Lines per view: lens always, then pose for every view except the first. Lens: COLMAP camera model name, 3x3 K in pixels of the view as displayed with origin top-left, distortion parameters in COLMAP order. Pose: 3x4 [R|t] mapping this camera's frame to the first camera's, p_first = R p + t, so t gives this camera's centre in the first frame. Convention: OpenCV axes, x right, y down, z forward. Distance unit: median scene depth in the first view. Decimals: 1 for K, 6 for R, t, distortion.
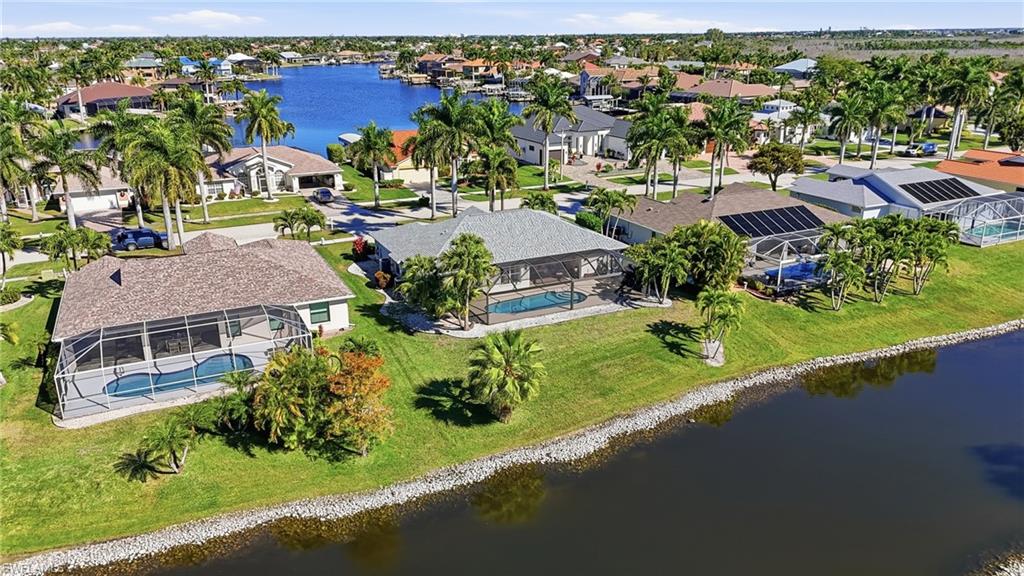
lens RADIAL K [[773.7, 0, 511.1], [0, 773.7, 288.9], [0, 0, 1]] dist [-0.006529, -0.002324]
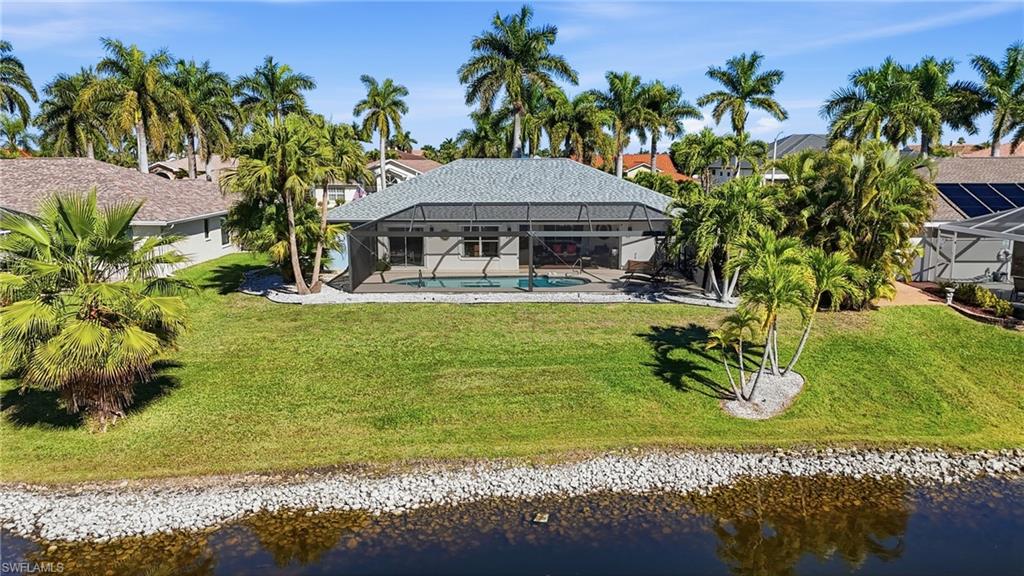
lens RADIAL K [[773.7, 0, 515.0], [0, 773.7, 287.0], [0, 0, 1]] dist [-0.006529, -0.002324]
pose [[0.906945, 0.072459, -0.414970, 0.312929], [-0.134624, 0.983291, -0.122536, 0.097059], [0.399157, 0.166998, 0.901546, 0.583182]]
